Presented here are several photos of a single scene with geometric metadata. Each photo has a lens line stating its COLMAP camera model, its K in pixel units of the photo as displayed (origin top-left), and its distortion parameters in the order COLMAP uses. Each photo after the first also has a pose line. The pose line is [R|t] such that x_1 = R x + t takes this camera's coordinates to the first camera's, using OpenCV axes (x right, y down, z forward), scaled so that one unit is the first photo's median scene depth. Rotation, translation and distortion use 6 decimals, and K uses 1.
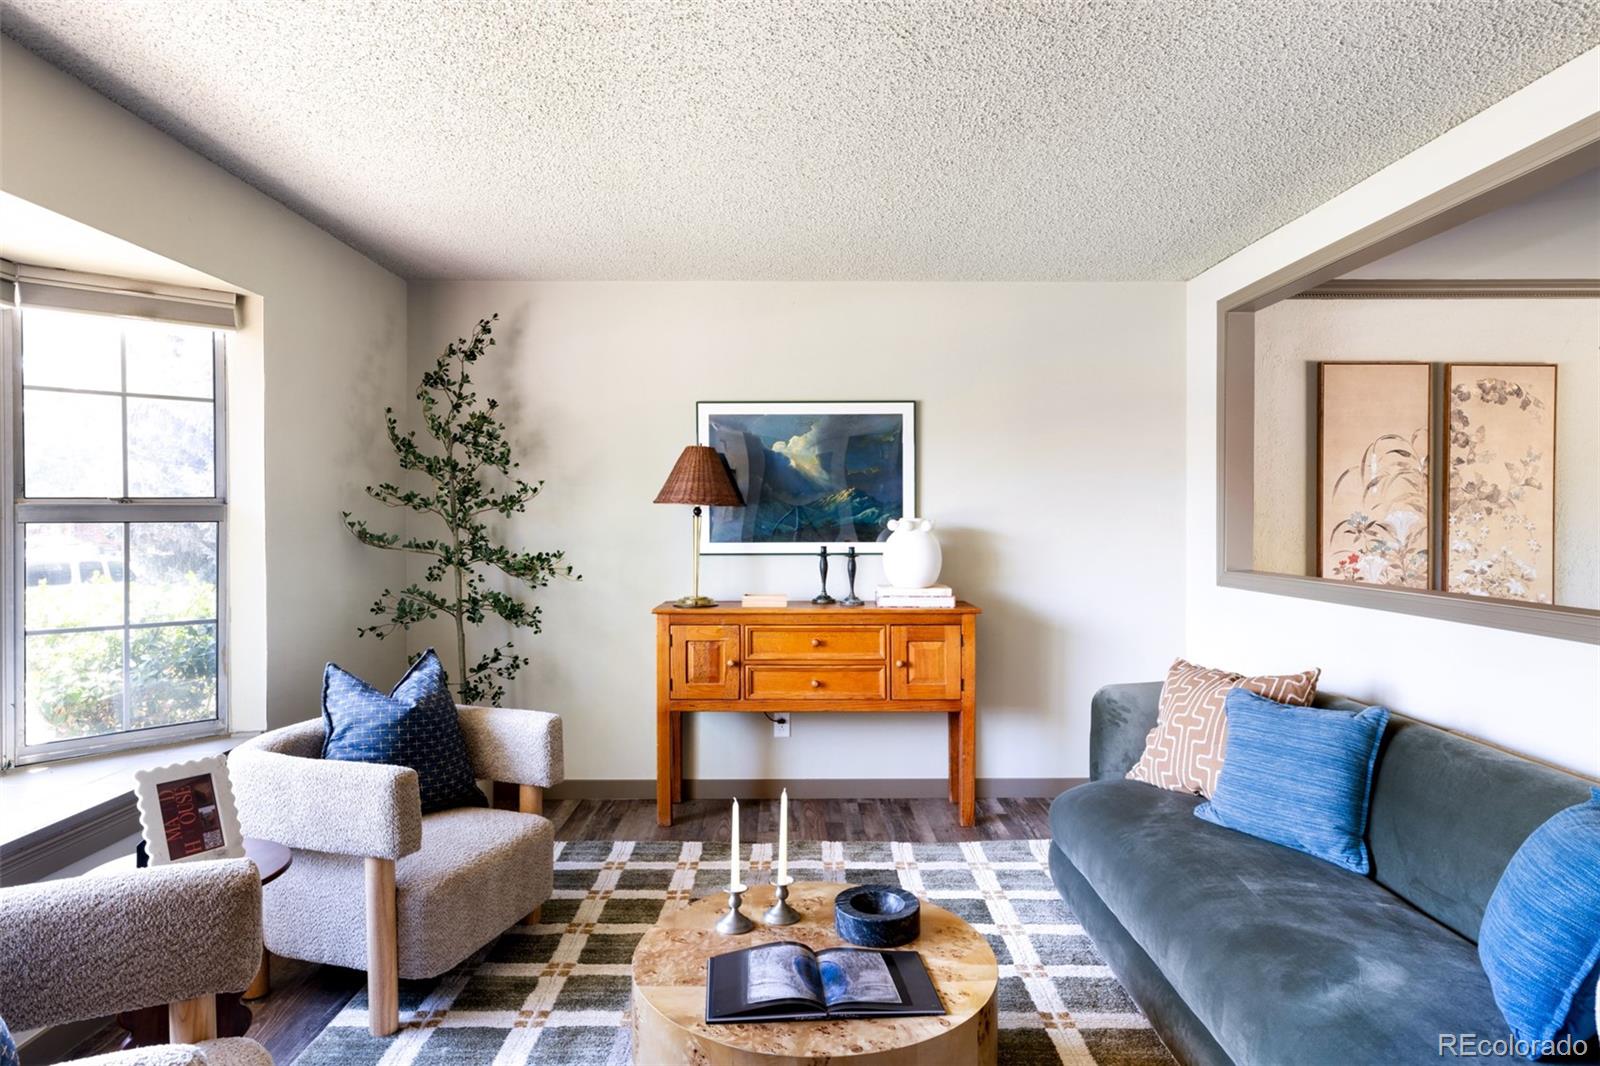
lens RADIAL K [[927.8, 0, 802.2], [0, 927.8, 529.6], [0, 0, 1]] dist [0.008666, 0.000023]
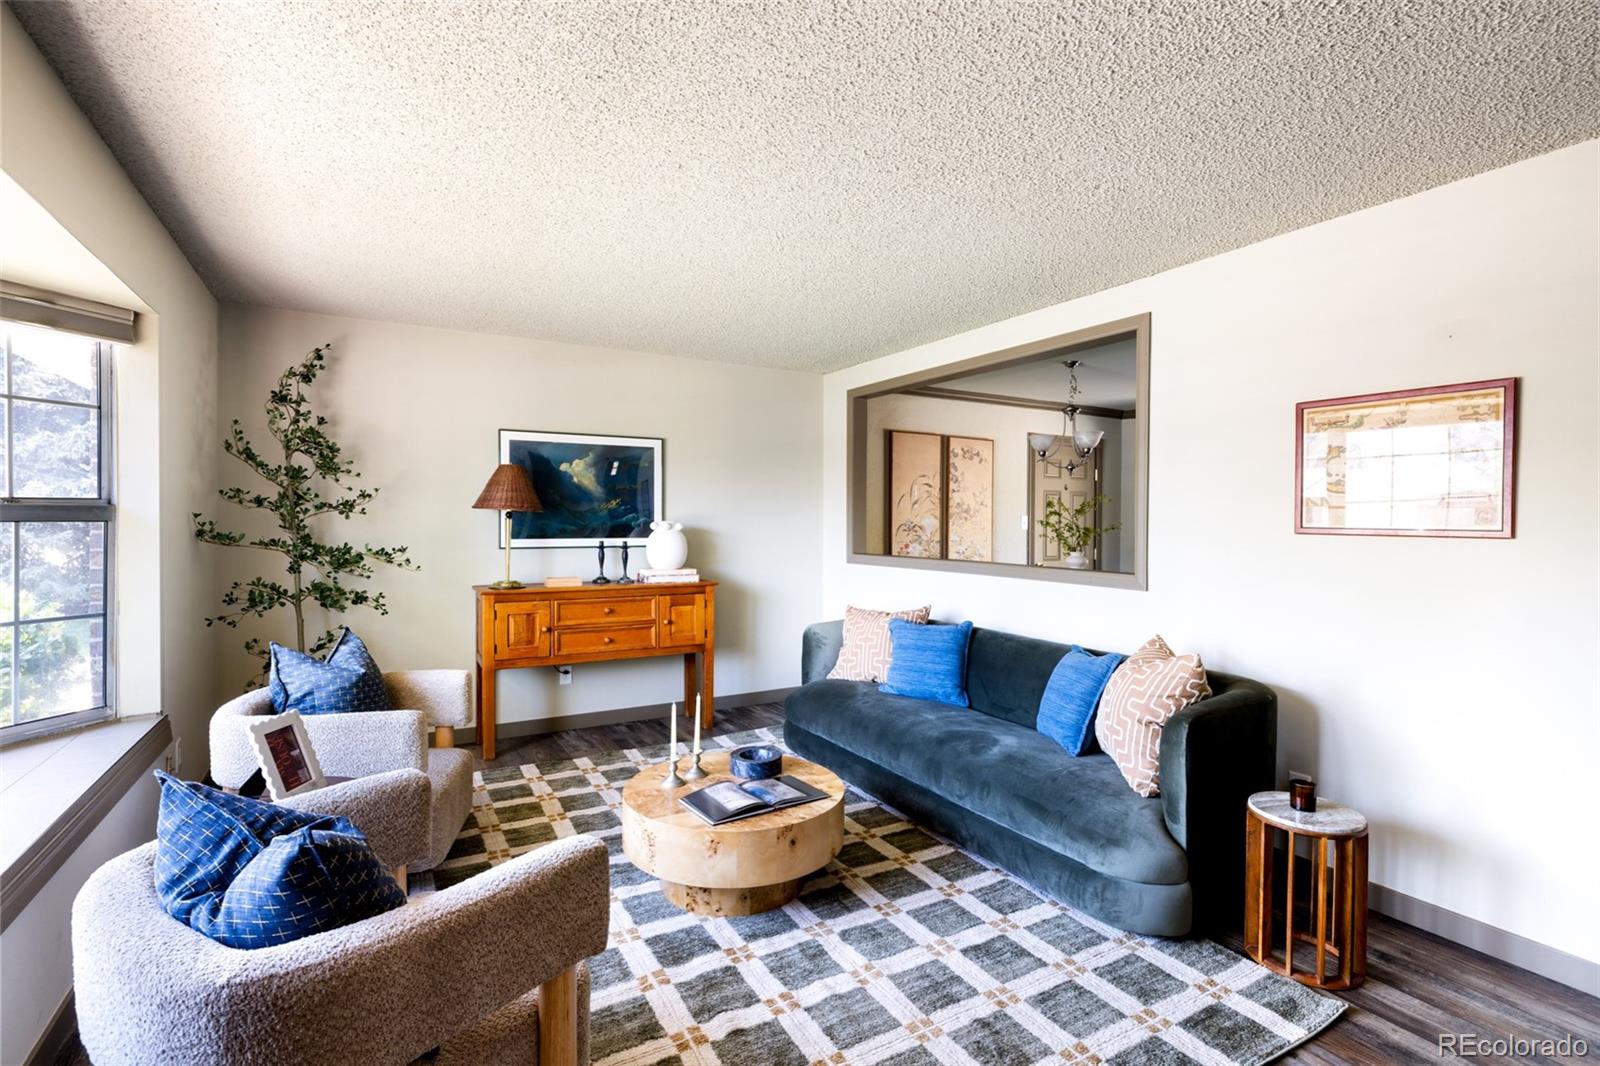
lens RADIAL K [[738.0, 0, 800.2], [0, 738.0, 530.5], [0, 0, 1]] dist [-0.002042, 0.000403]
pose [[0.870452, -0.000925, 0.492252, -0.277018], [0.000069, 0.999998, 0.001757, 0.000425], [-0.492253, -0.001495, 0.870451, -0.100500]]
